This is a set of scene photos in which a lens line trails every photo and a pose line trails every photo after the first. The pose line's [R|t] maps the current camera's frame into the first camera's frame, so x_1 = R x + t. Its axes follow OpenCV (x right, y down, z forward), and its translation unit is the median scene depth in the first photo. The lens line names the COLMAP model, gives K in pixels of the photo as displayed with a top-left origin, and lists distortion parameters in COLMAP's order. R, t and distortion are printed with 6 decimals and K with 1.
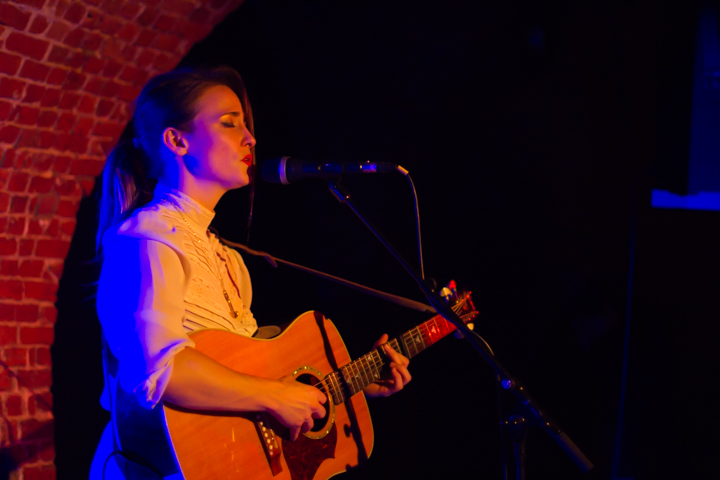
lens RADIAL K [[1692.2, 0, 360.0], [0, 1692.2, 240.0], [0, 0, 1]] dist [-0.153733, 0.013011]
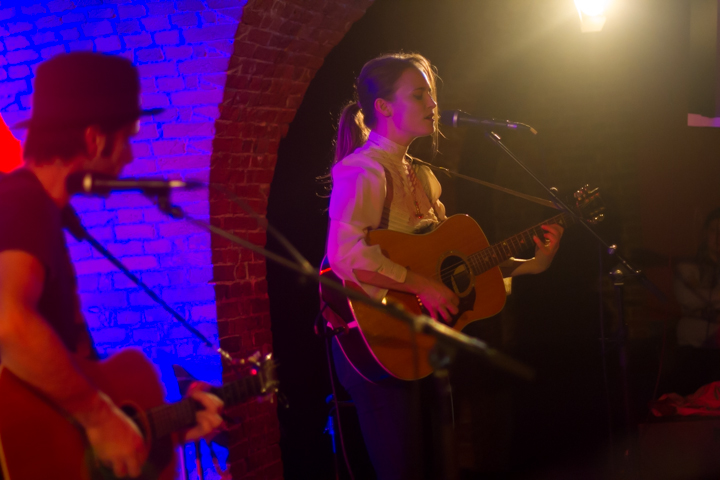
lens RADIAL K [[1692.2, 0, 360.0], [0, 1692.2, 240.0], [0, 0, 1]] dist [-0.153733, 0.013011]
pose [[0.999132, -0.041115, -0.006648, -0.103399], [0.041402, 0.997838, 0.051050, -0.011466], [0.004535, -0.051281, 0.998674, -0.433592]]
